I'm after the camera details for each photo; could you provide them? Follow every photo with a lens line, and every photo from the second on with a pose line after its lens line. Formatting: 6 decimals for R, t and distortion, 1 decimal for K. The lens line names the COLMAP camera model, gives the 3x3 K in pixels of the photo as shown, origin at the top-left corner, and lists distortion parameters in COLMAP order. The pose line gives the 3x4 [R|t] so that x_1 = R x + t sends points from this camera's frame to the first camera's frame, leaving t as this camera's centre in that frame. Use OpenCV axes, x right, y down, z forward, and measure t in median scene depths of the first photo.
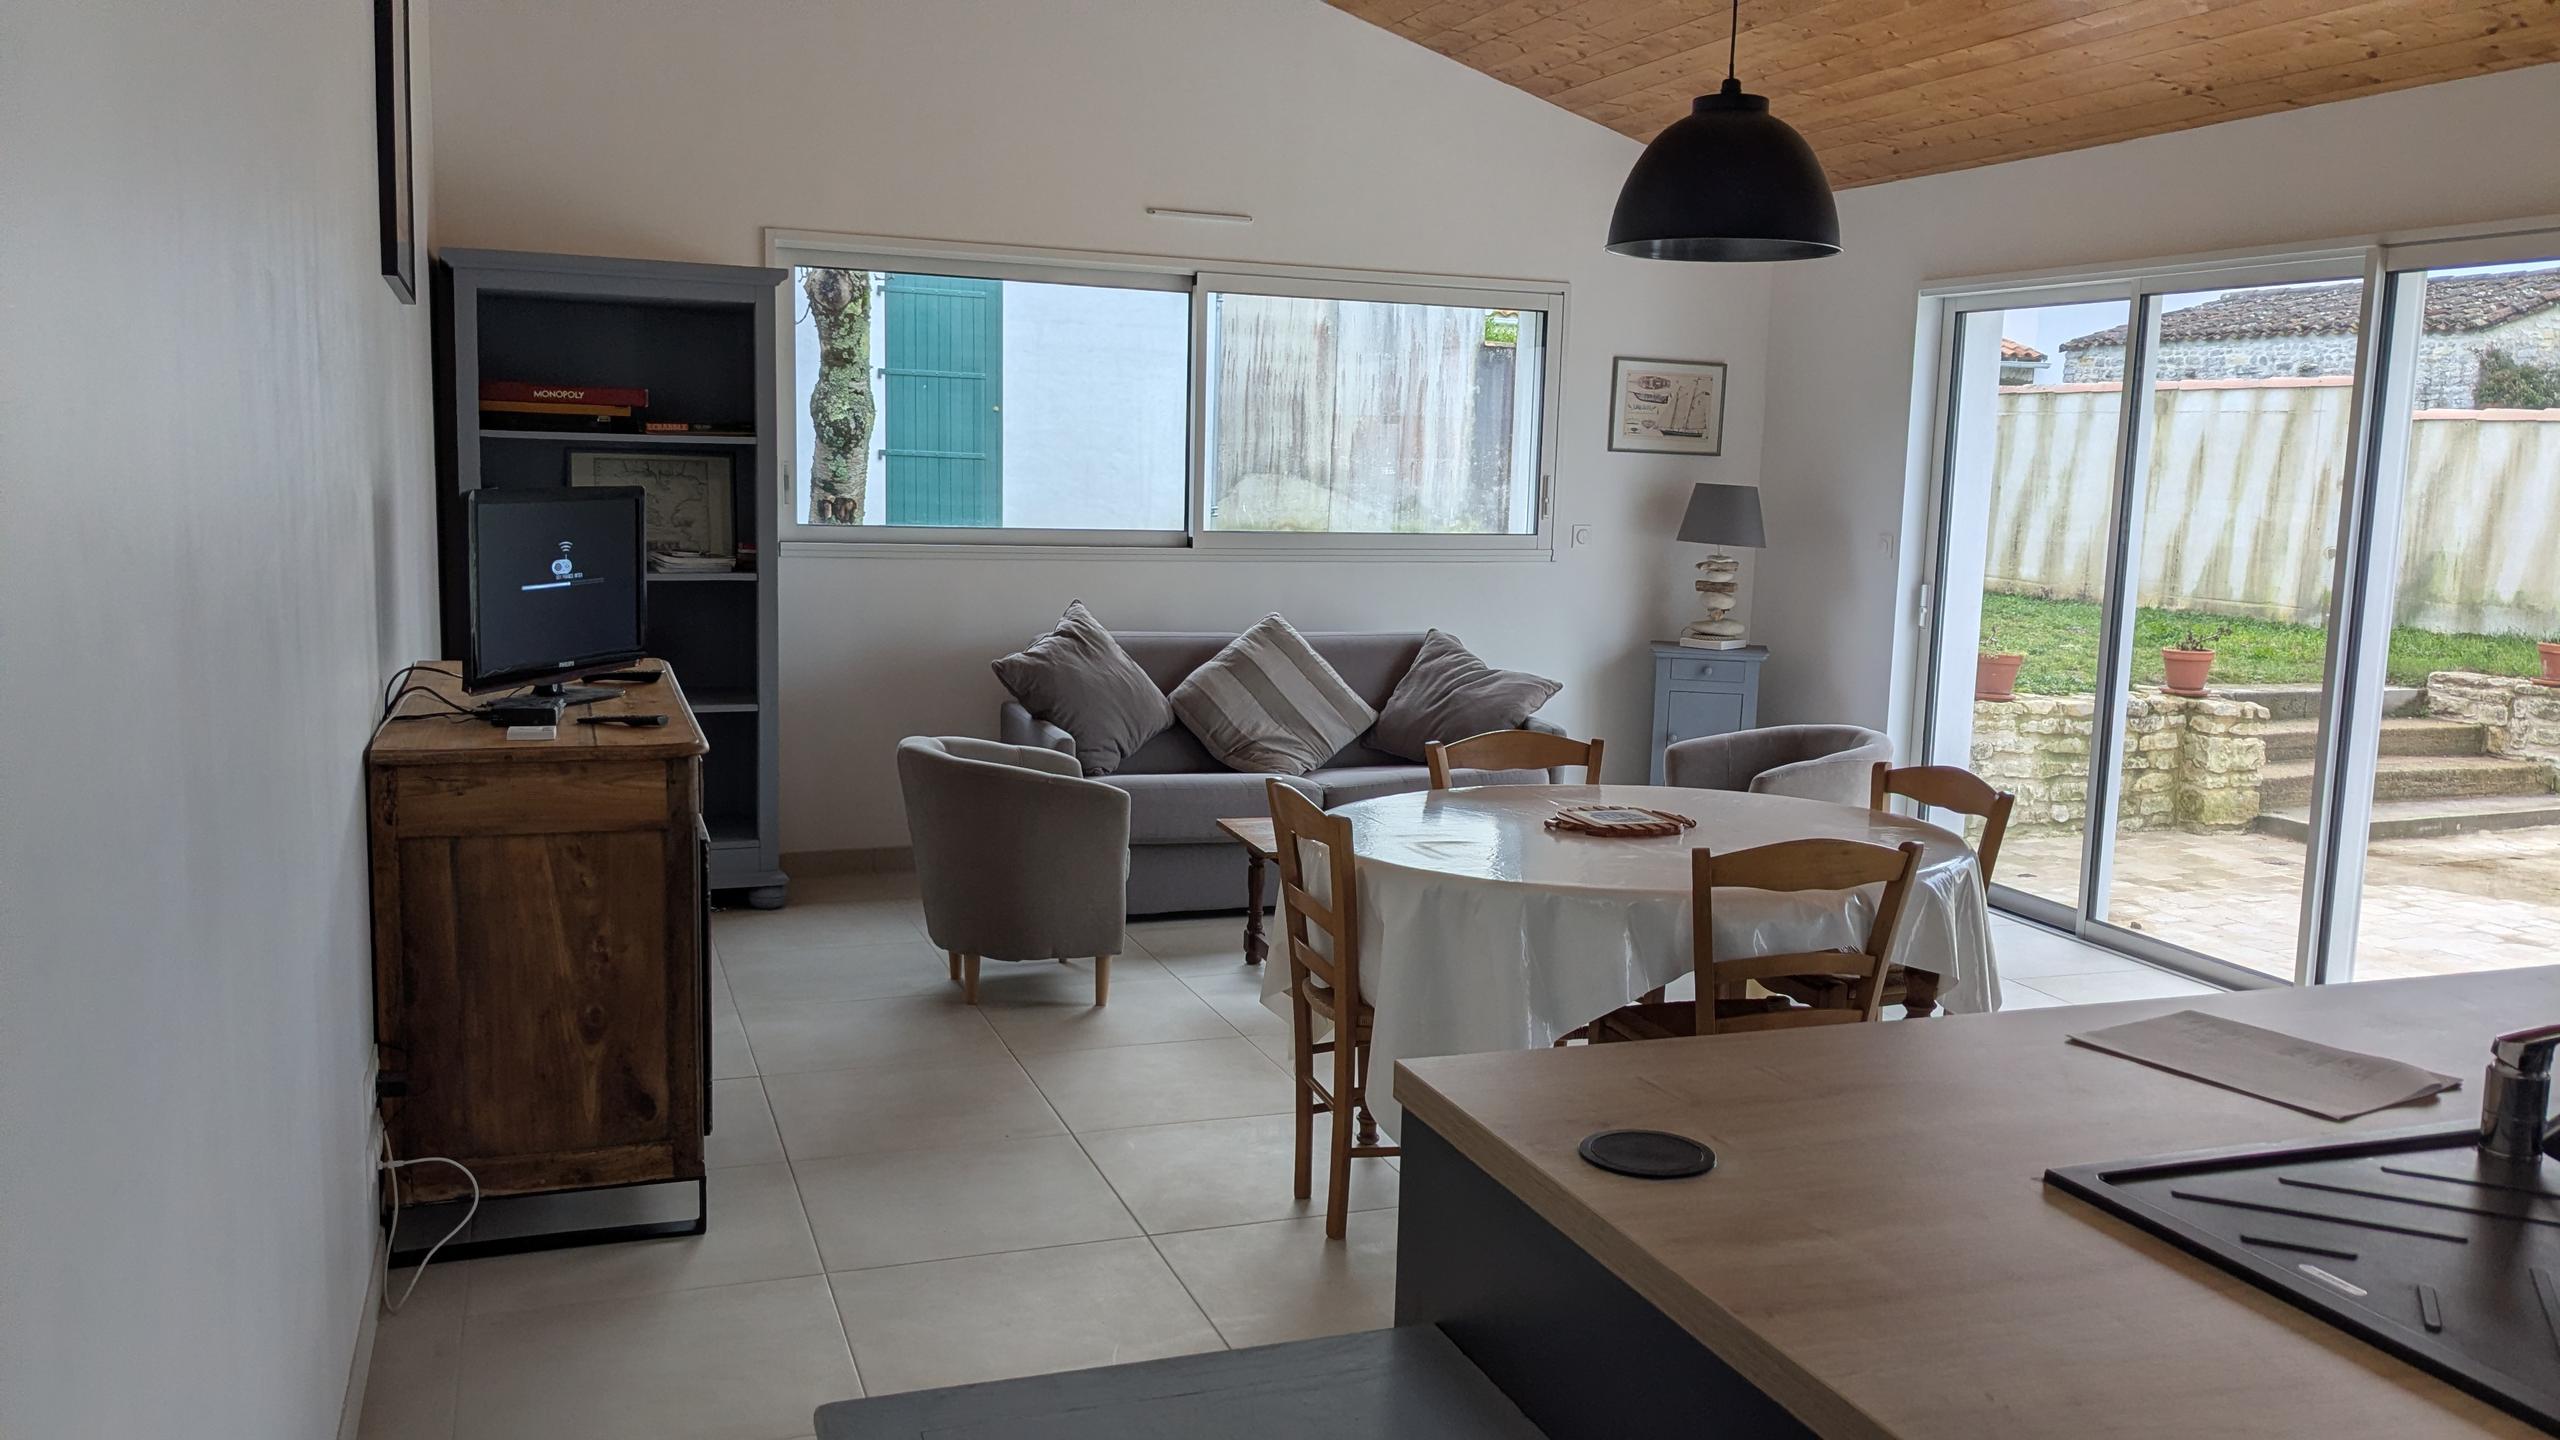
lens RADIAL K [[2009.6, 0, 1283.3], [0, 2009.6, 674.6], [0, 0, 1]] dist [0.070007, -0.001155]
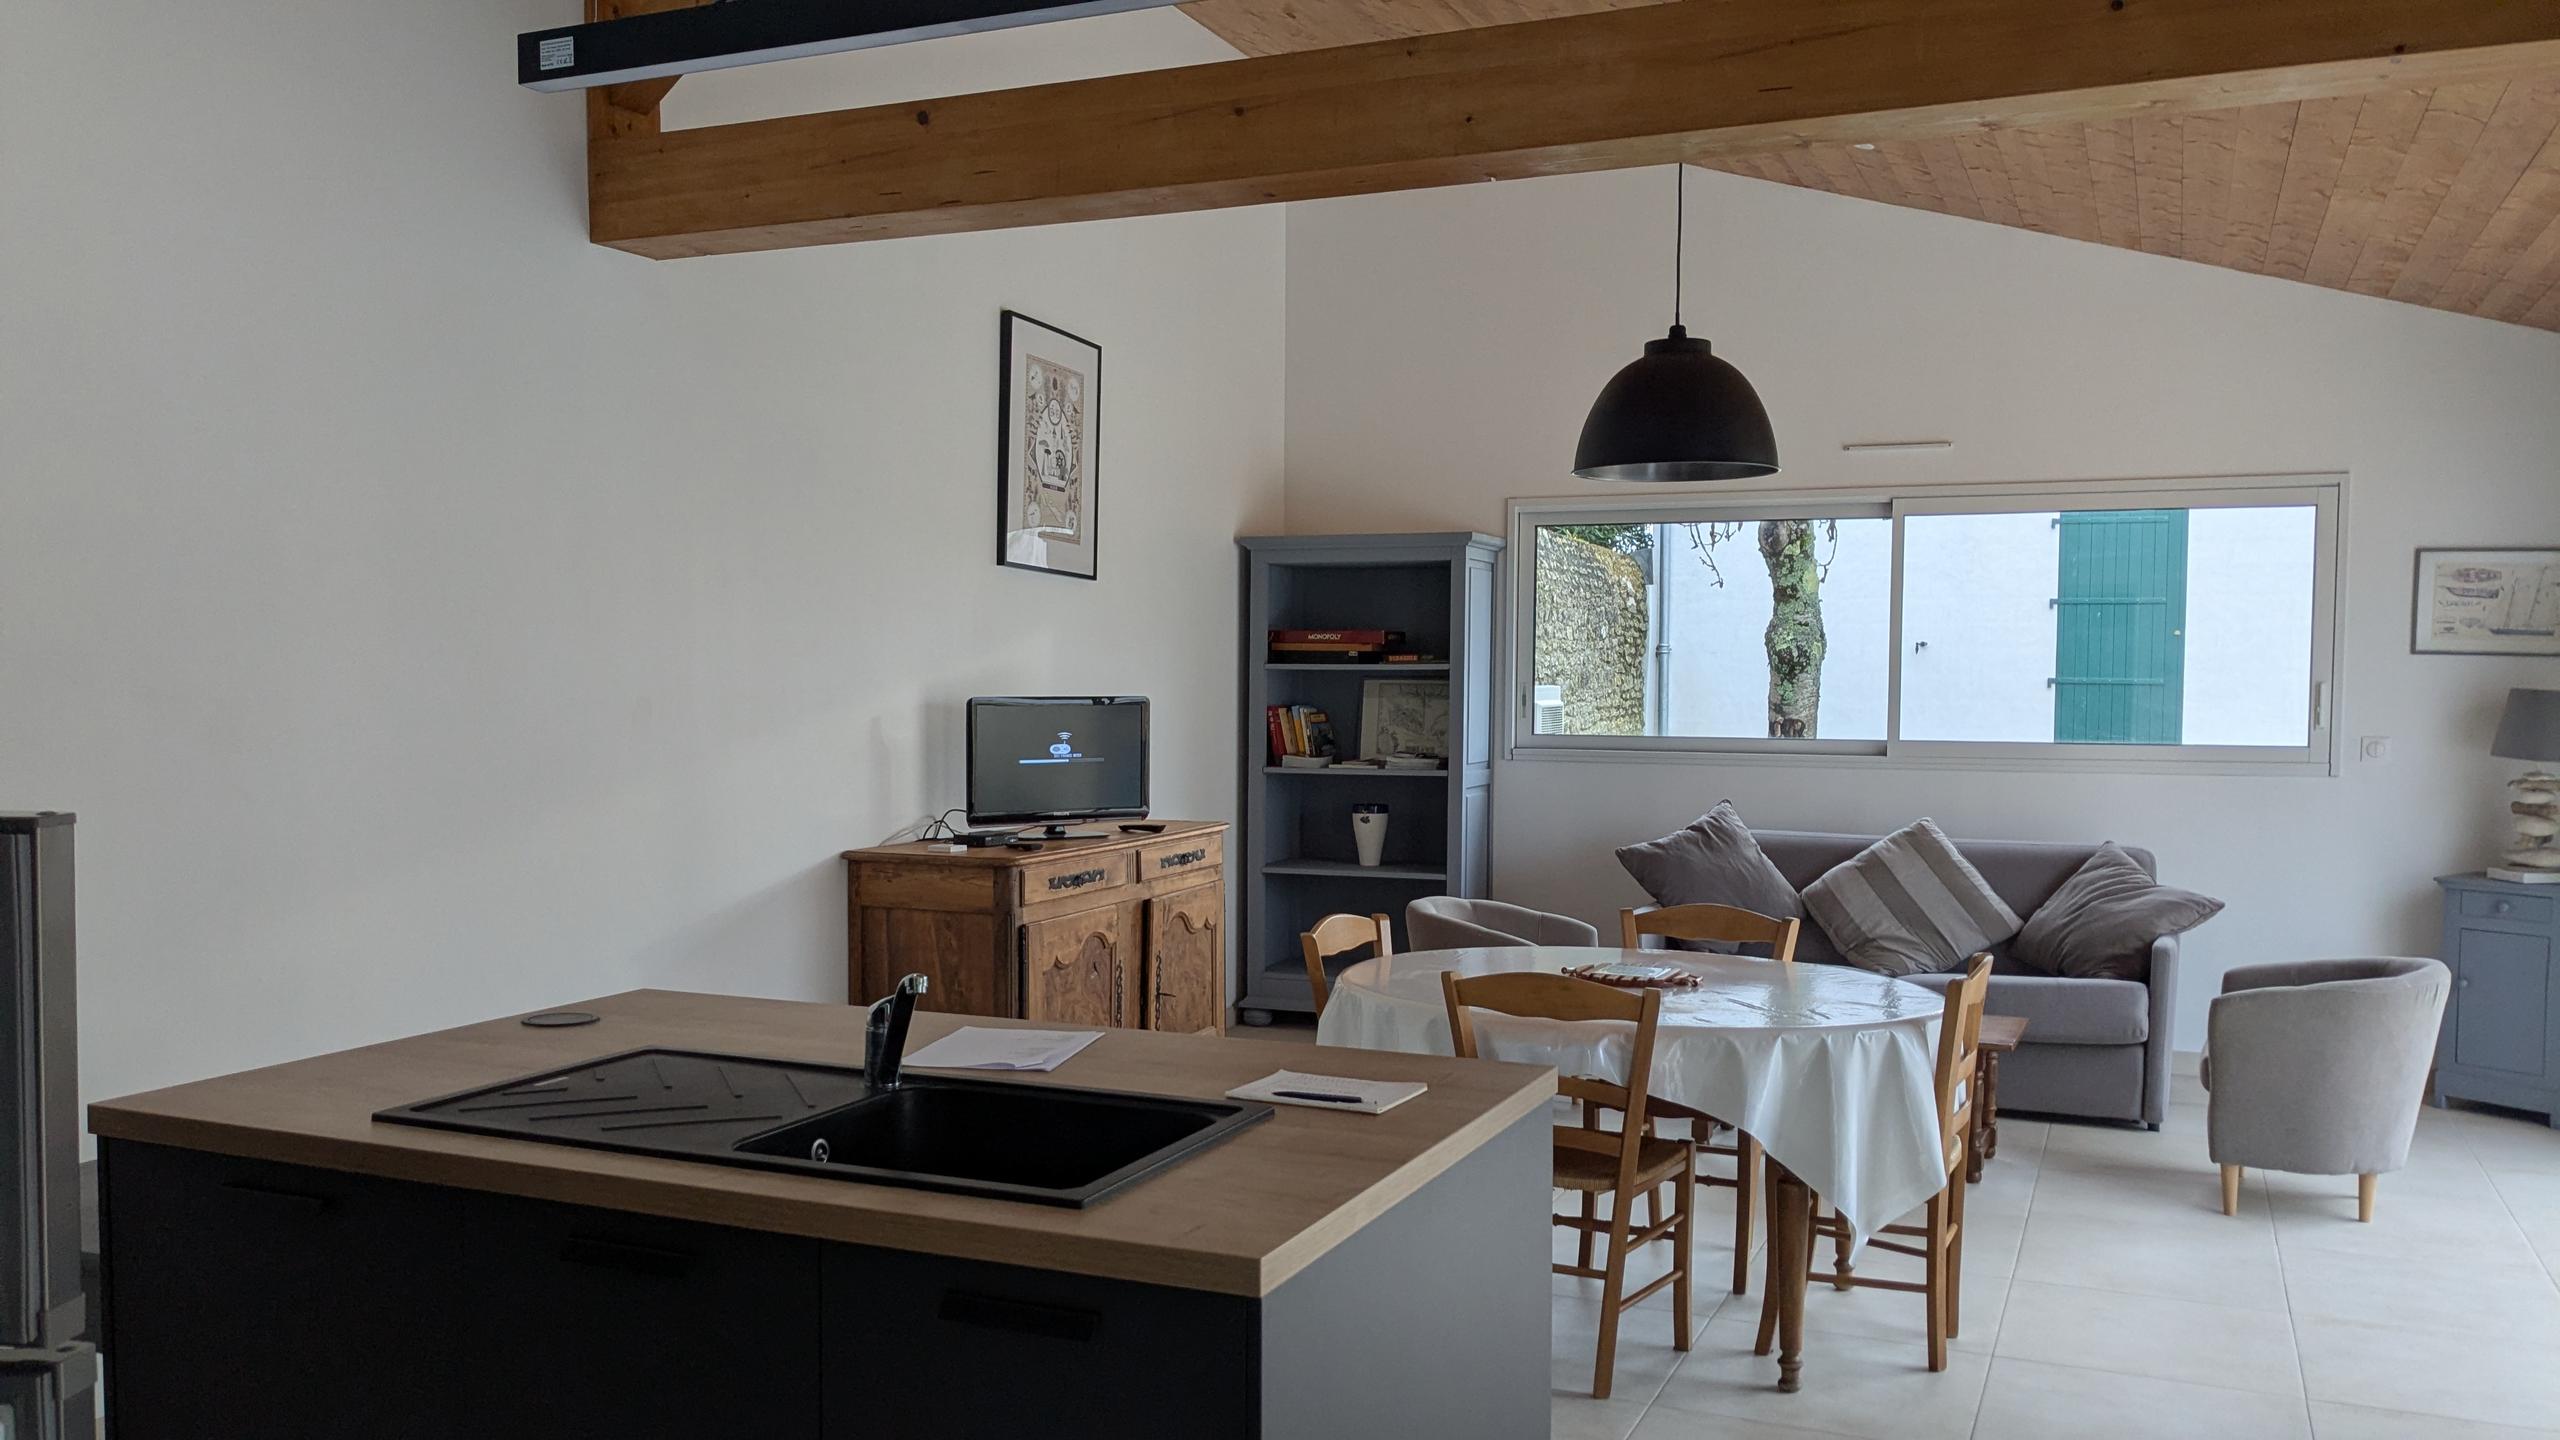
lens RADIAL K [[1995.9, 0, 1280.0], [0, 1995.9, 720.0], [0, 0, 1]] dist [0.076877, -0.146553]
pose [[0.717781, -0.007894, -0.696224, 0.482324], [-0.060510, 0.995445, -0.073670, 0.015120], [0.693635, 0.095007, 0.714034, 0.029150]]
